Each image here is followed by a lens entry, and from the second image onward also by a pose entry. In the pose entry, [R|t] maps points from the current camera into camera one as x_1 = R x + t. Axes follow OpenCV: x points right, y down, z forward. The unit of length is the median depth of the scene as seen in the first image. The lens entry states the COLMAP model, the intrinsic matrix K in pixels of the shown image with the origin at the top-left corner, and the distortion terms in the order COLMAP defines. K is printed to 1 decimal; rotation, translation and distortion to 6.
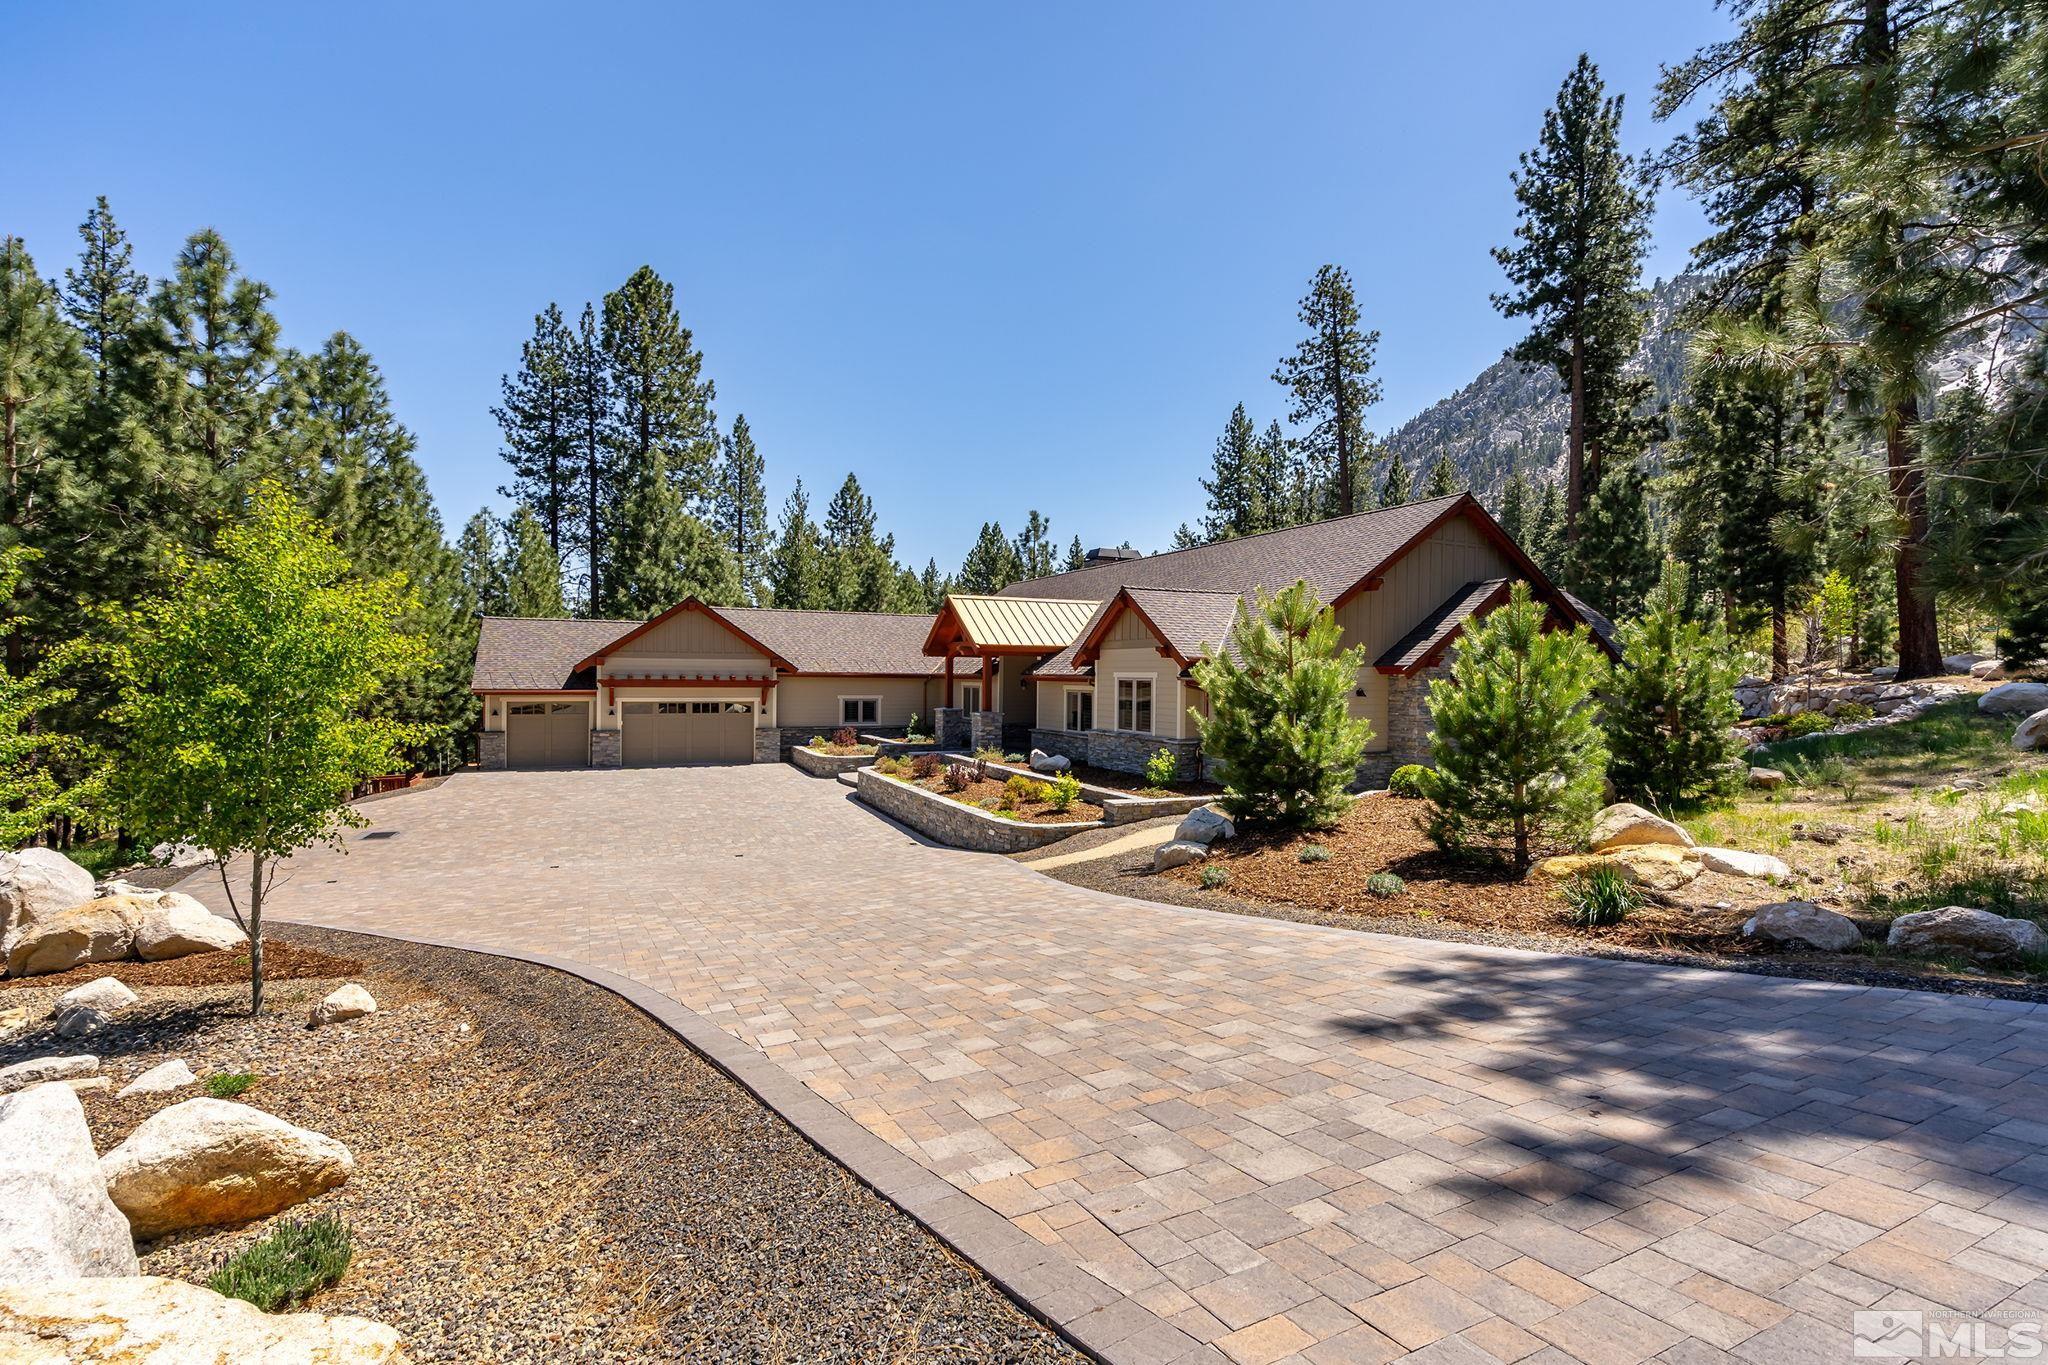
lens RADIAL K [[1034.5, 0, 1002.5], [0, 1034.5, 676.1], [0, 0, 1]] dist [0.010741, -0.002321]
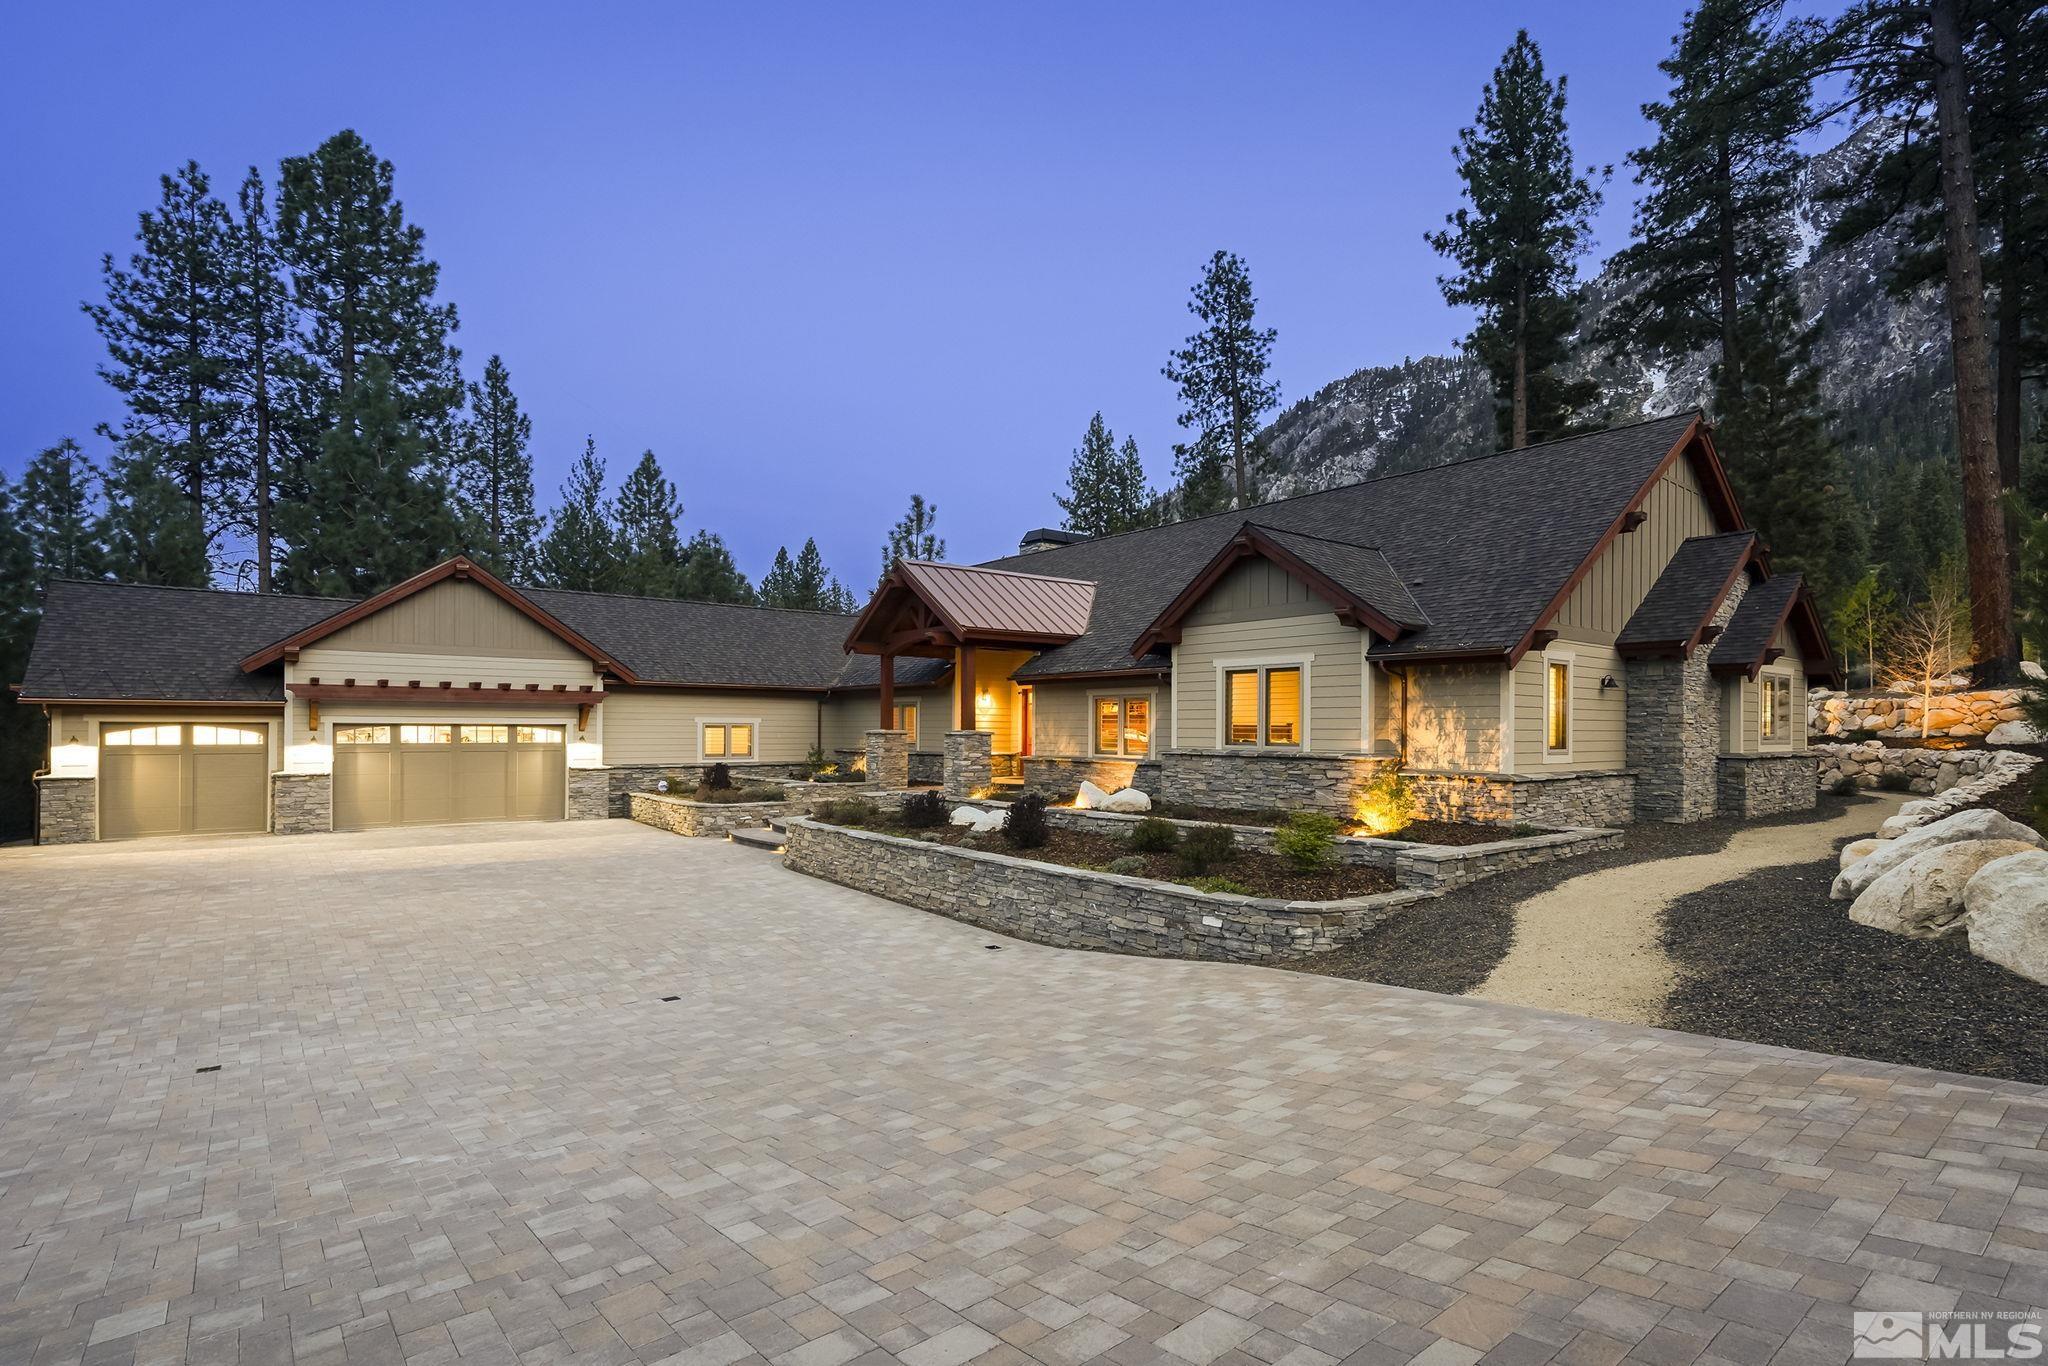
lens RADIAL K [[1034.5, 0, 1058.2], [0, 1034.5, 723.6], [0, 0, 1]] dist [0.010741, -0.002321]
pose [[0.959785, -0.003503, 0.280715, -0.079745], [0.005052, 0.999976, -0.004794, 0.018286], [-0.280692, 0.006019, 0.959779, 0.181227]]
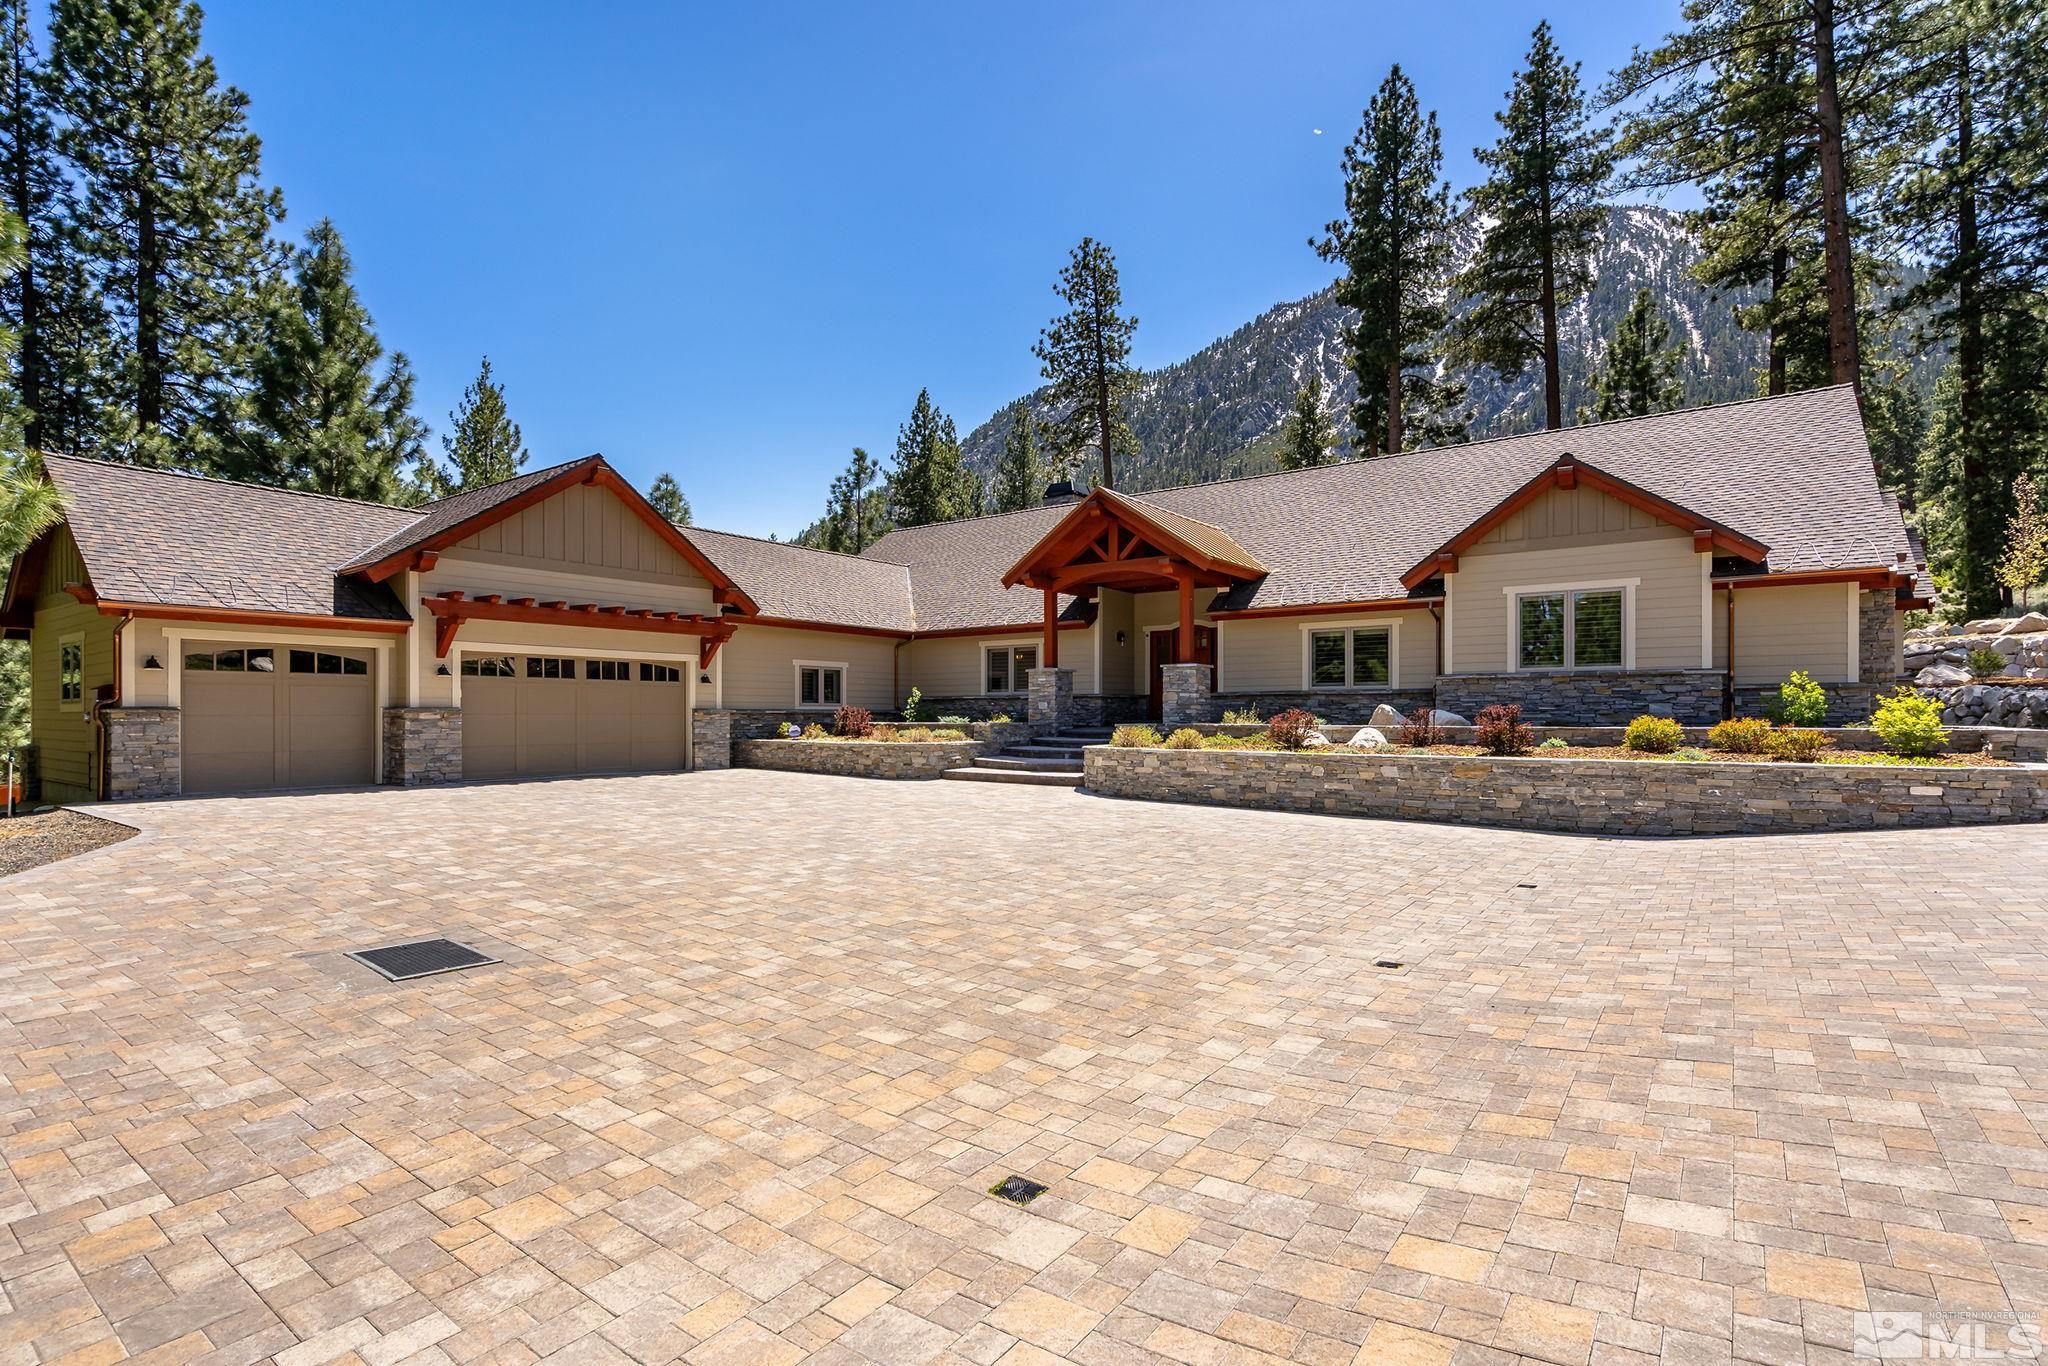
lens RADIAL K [[1034.5, 0, 1003.0], [0, 1034.5, 700.7], [0, 0, 1]] dist [0.010741, -0.002321]
pose [[0.854588, 0.000915, 0.519305, -0.240831], [0.011807, 0.999706, -0.021191, 0.037294], [-0.519172, 0.024241, 0.854326, 0.265563]]
